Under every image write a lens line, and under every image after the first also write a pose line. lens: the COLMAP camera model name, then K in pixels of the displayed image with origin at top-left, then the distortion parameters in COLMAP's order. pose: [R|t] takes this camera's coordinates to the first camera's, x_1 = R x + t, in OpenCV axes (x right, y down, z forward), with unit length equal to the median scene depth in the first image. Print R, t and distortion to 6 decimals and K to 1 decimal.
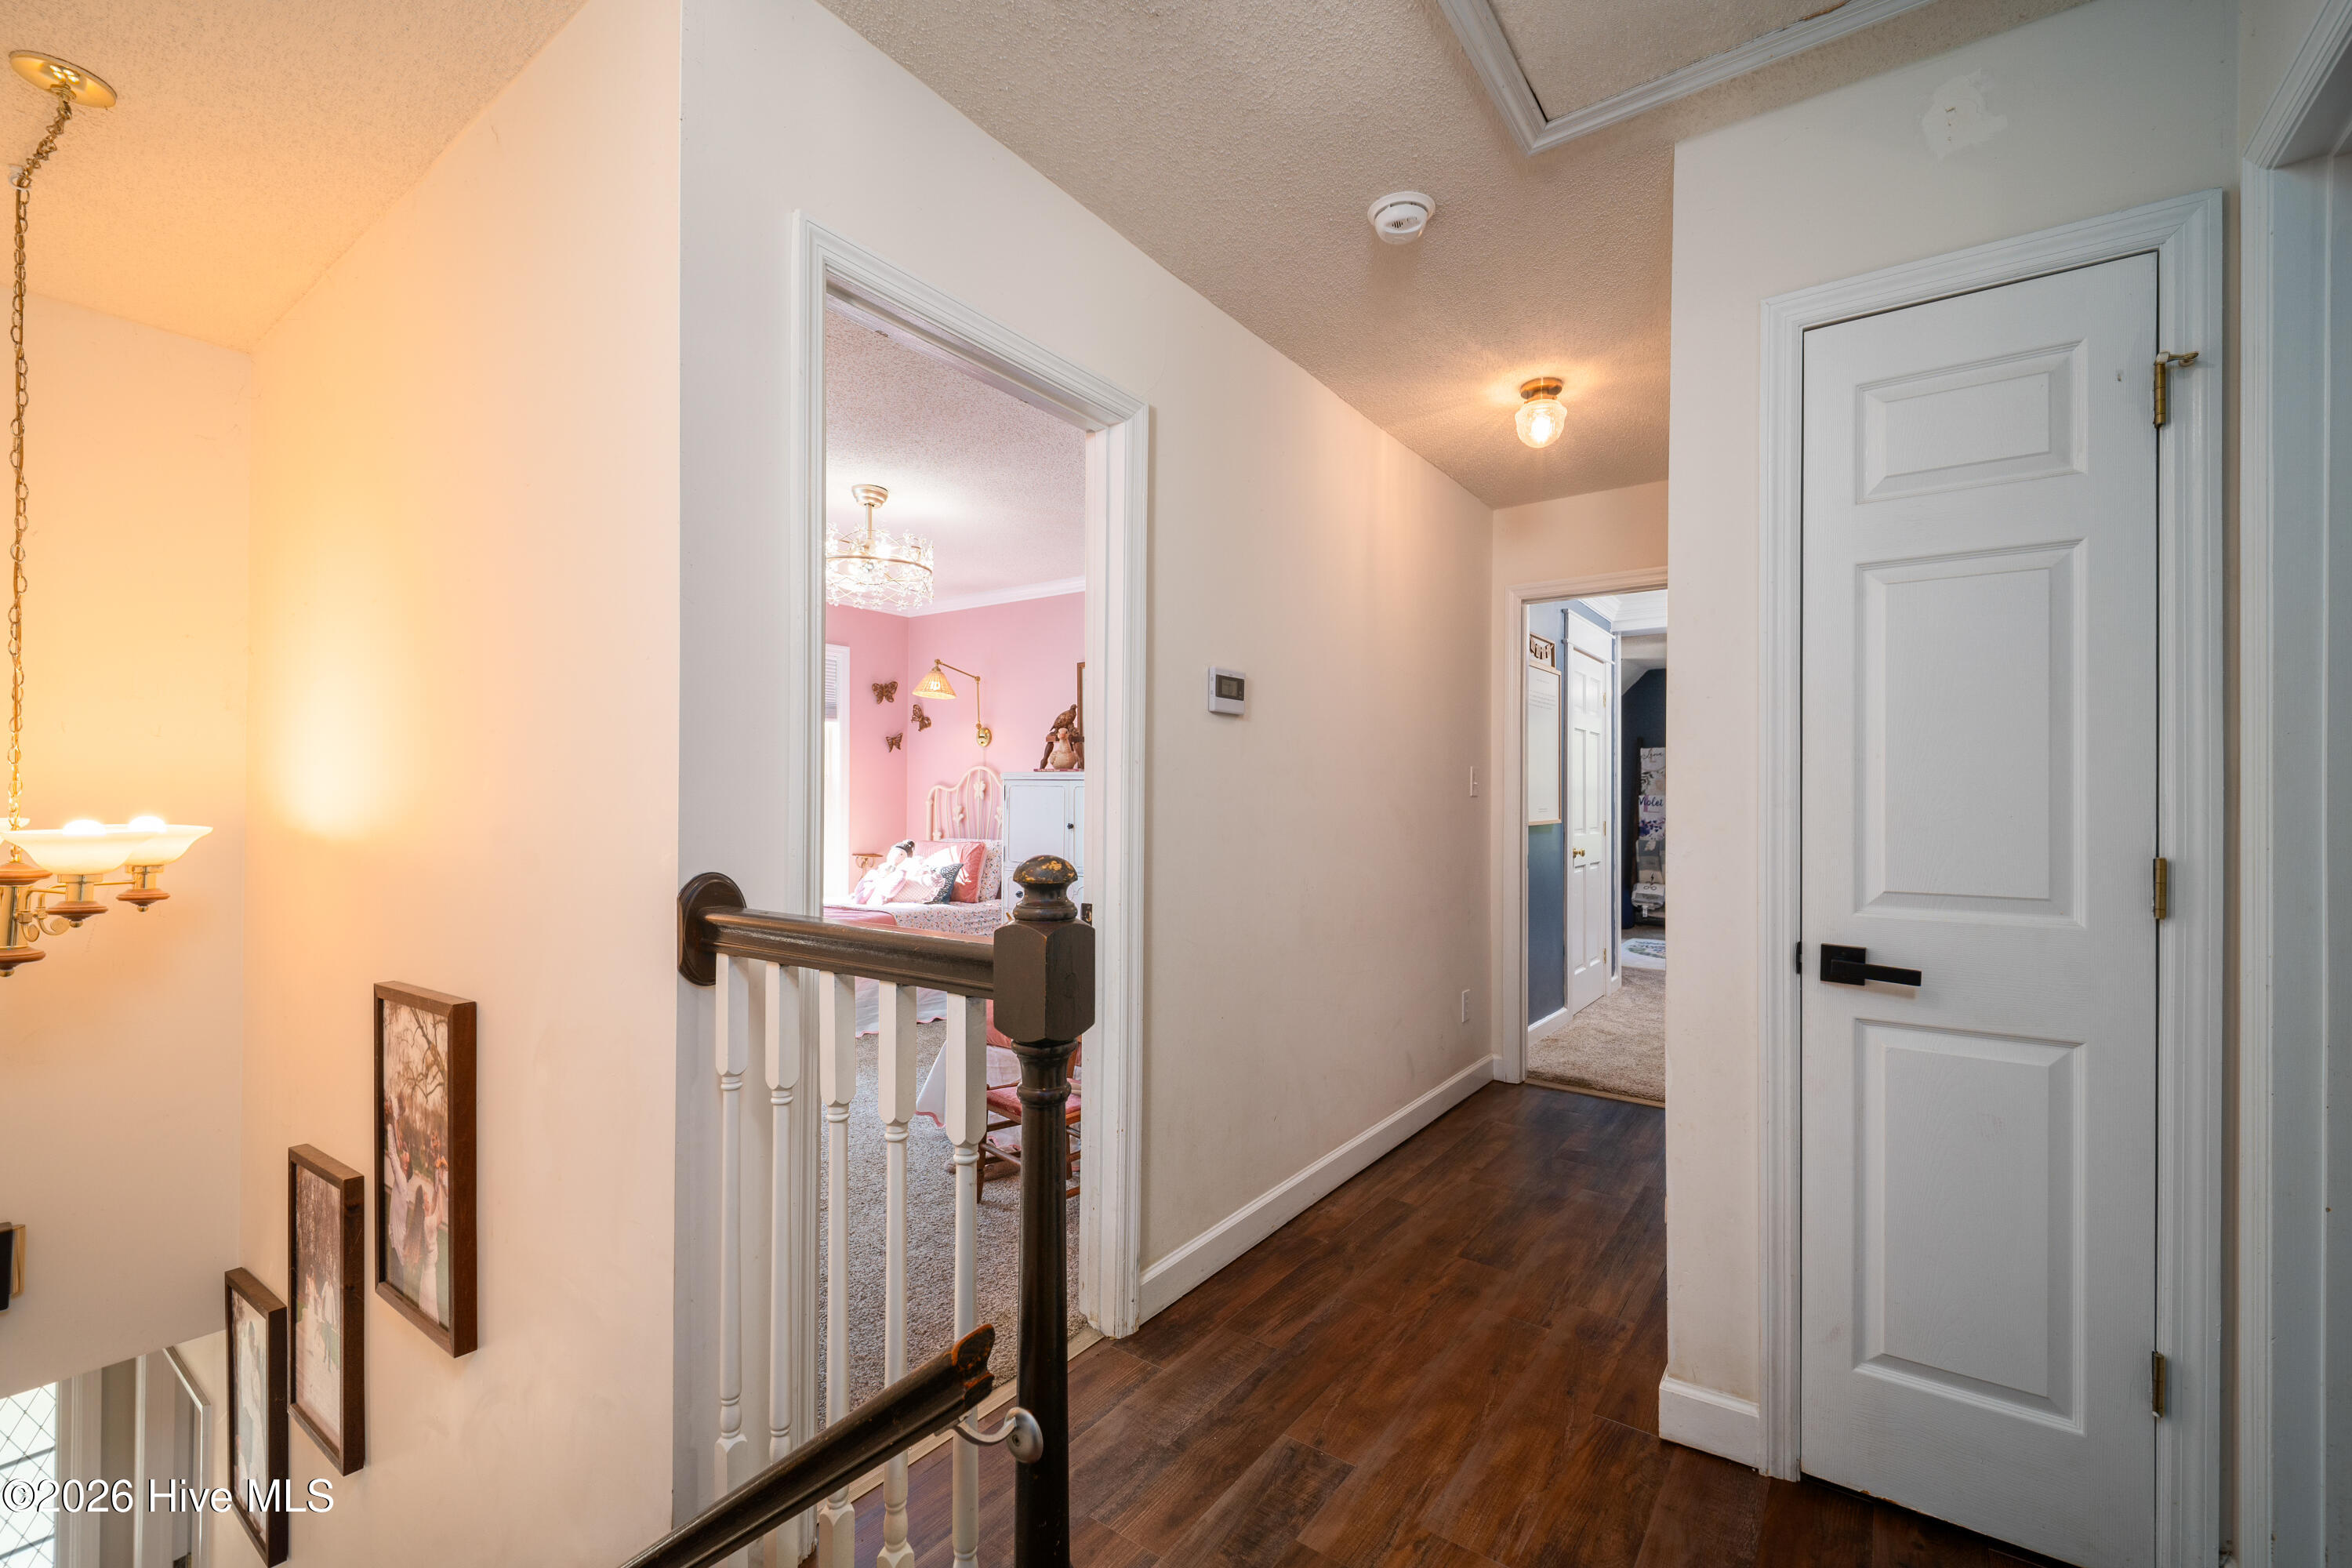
lens RADIAL K [[979.9, 0, 1183.3], [0, 979.9, 798.5], [0, 0, 1]] dist [0.011000, -0.004118]
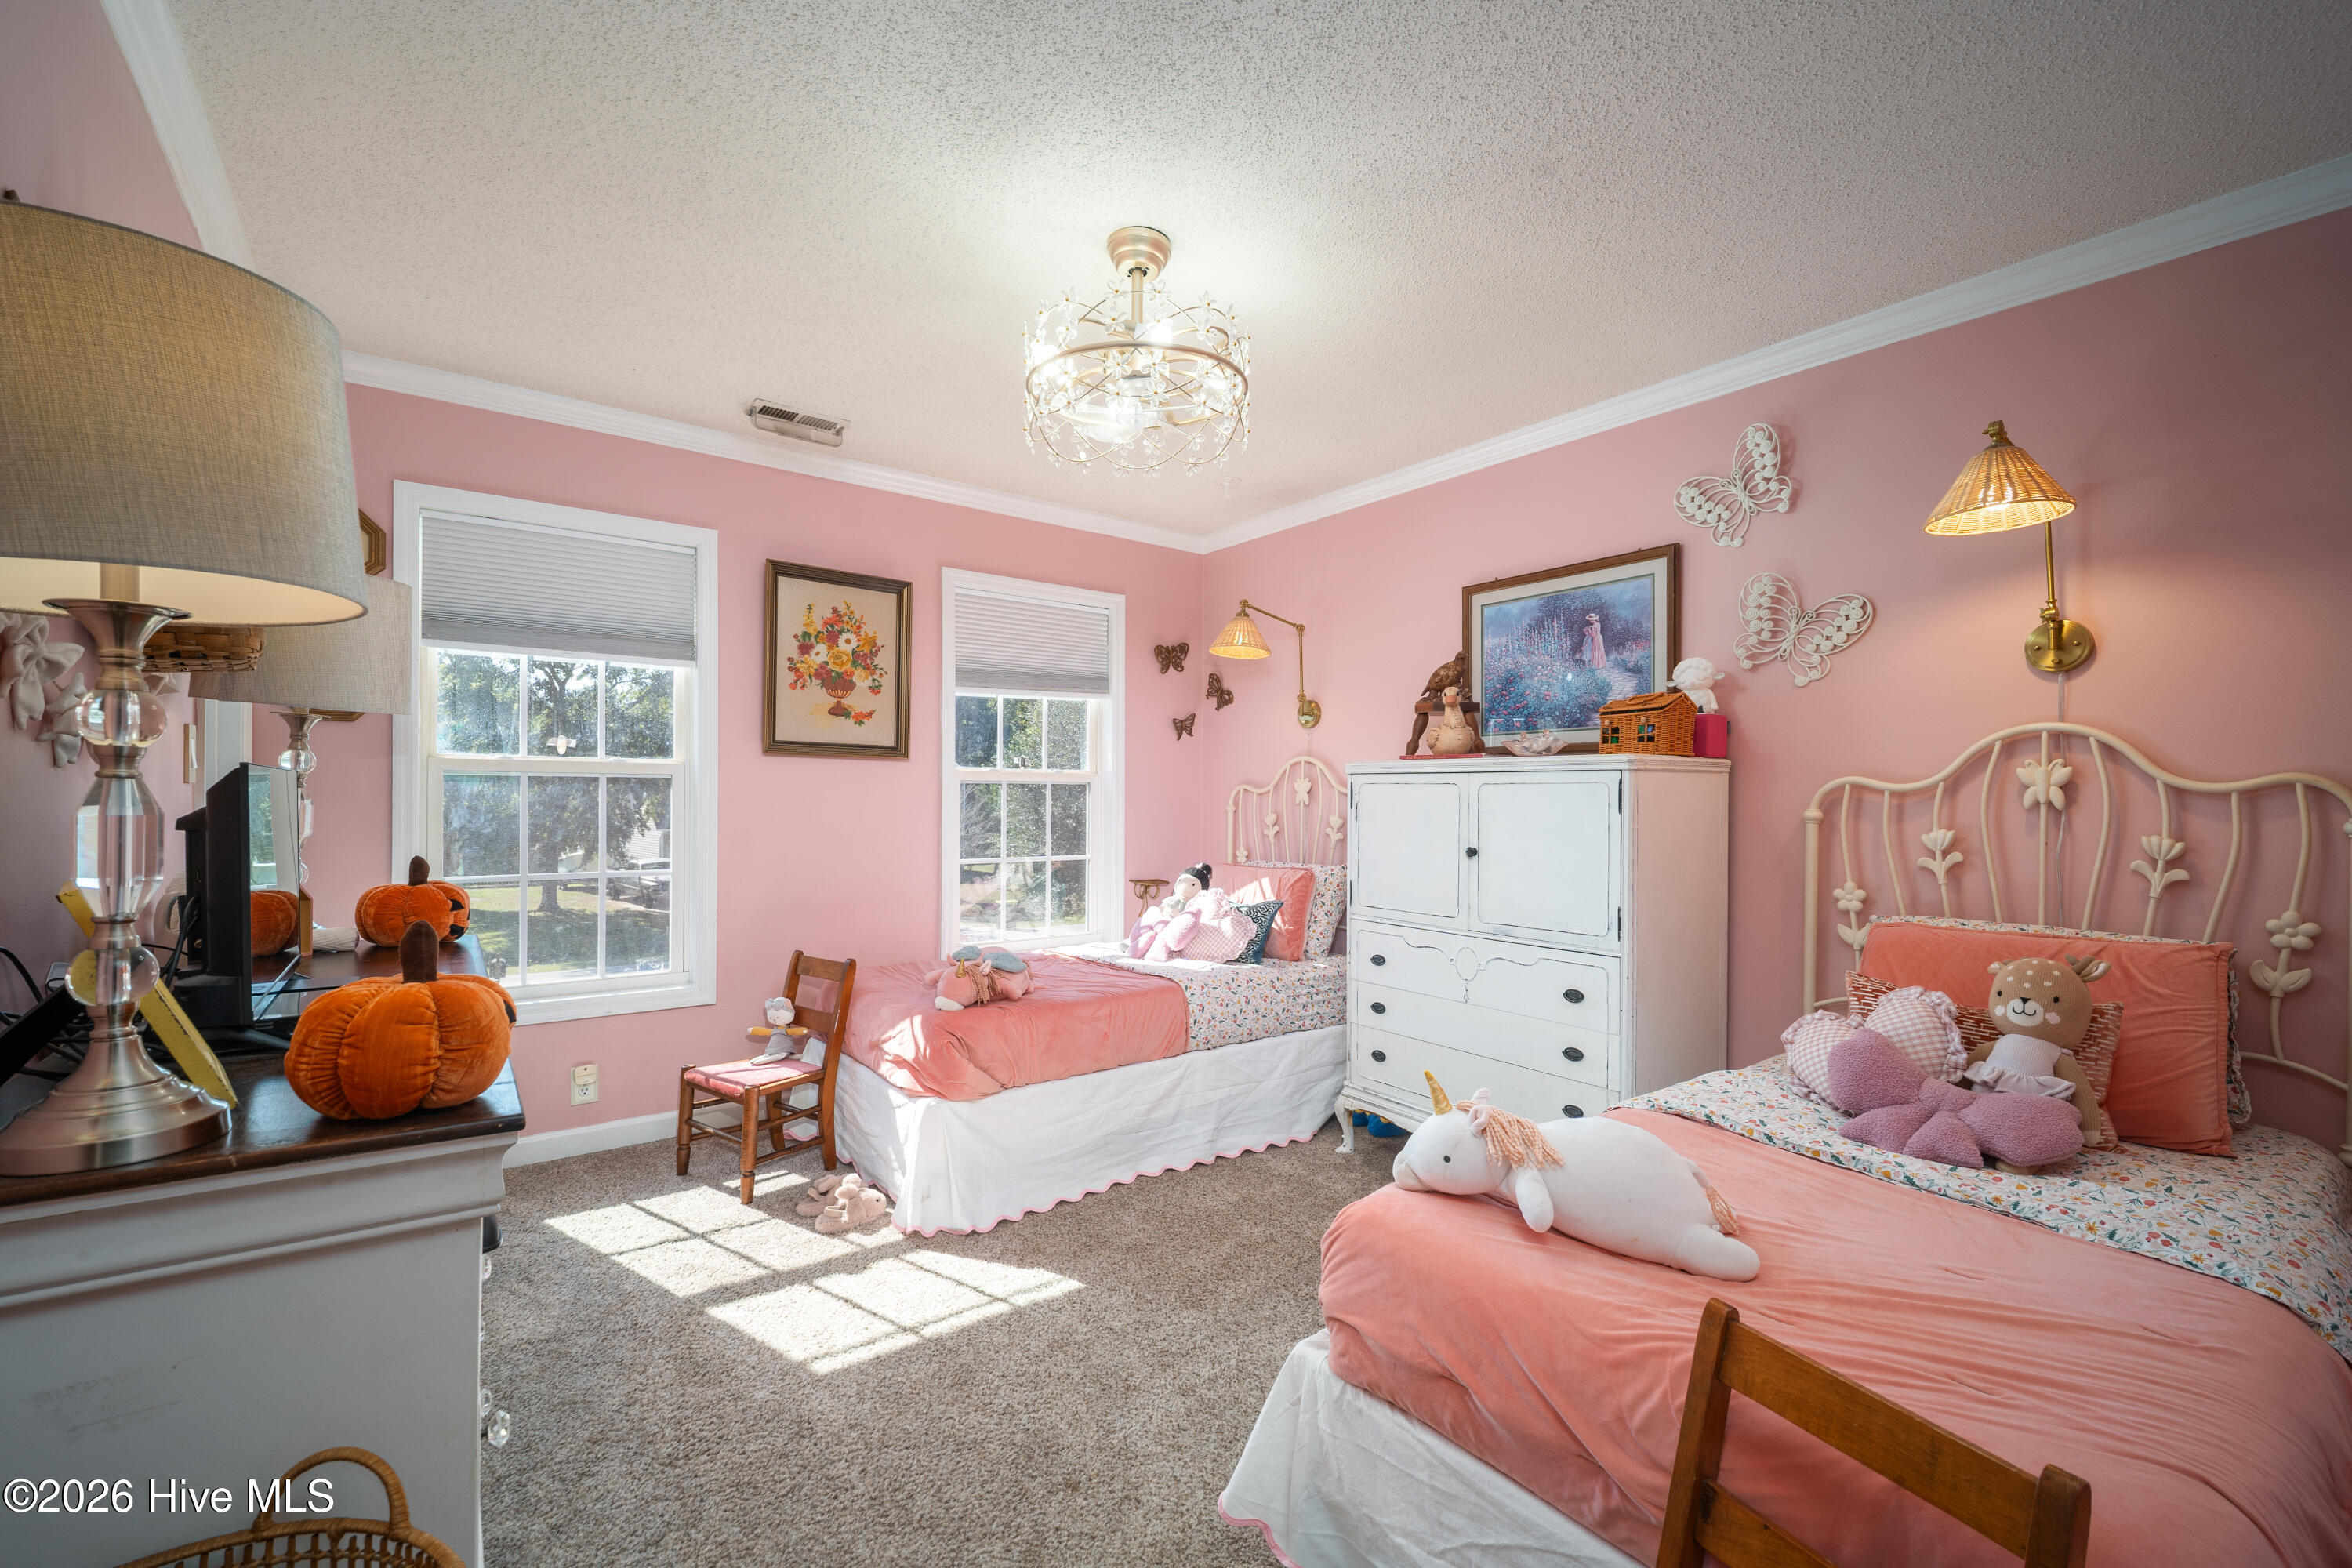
lens RADIAL K [[979.9, 0, 1177.0], [0, 979.9, 793.8], [0, 0, 1]] dist [0.011000, -0.004118]
pose [[0.955701, -0.001136, -0.294337, -0.095361], [-0.001140, 0.999971, -0.007560, -0.001702], [0.294337, 0.007561, 0.955672, 0.338572]]
